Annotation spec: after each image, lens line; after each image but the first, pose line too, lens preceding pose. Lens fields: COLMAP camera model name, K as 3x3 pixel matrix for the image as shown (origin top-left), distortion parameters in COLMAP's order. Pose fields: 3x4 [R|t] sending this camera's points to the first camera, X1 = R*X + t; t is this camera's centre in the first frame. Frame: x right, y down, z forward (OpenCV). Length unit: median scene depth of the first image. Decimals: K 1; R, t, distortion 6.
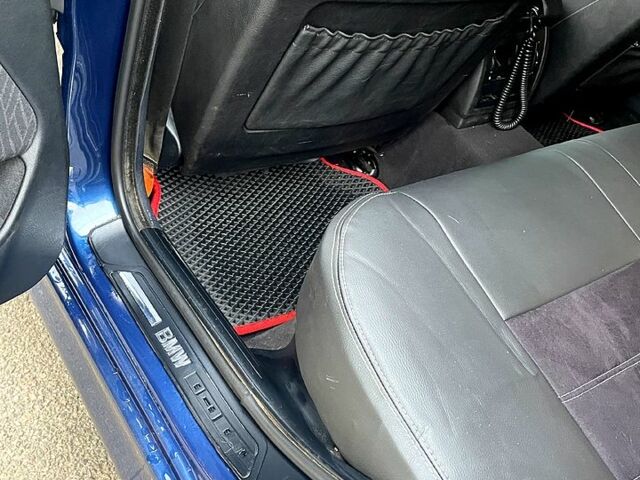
lens RADIAL K [[647.4, 0, 320.9], [0, 647.4, 239.8], [0, 0, 1]] dist [0.113314, -0.166984]
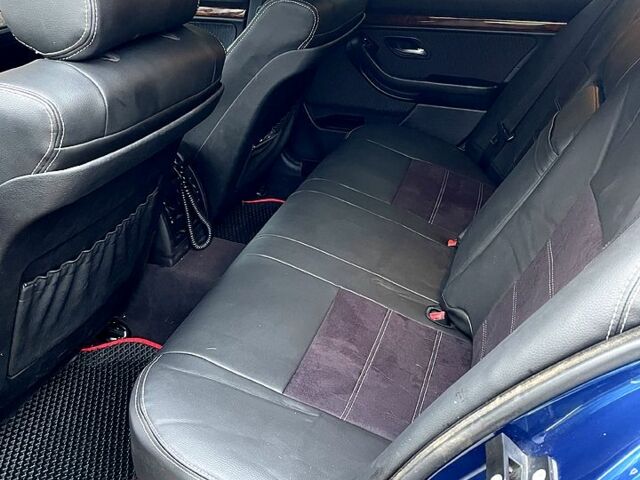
lens RADIAL K [[647.4, 0, 320.9], [0, 647.4, 239.8], [0, 0, 1]] dist [0.113314, -0.166984]
pose [[0.778812, -0.494815, 0.385501, -0.017431], [0.538633, 0.842513, -0.006759, -0.069265], [-0.321446, 0.212908, 0.922683, -0.259971]]
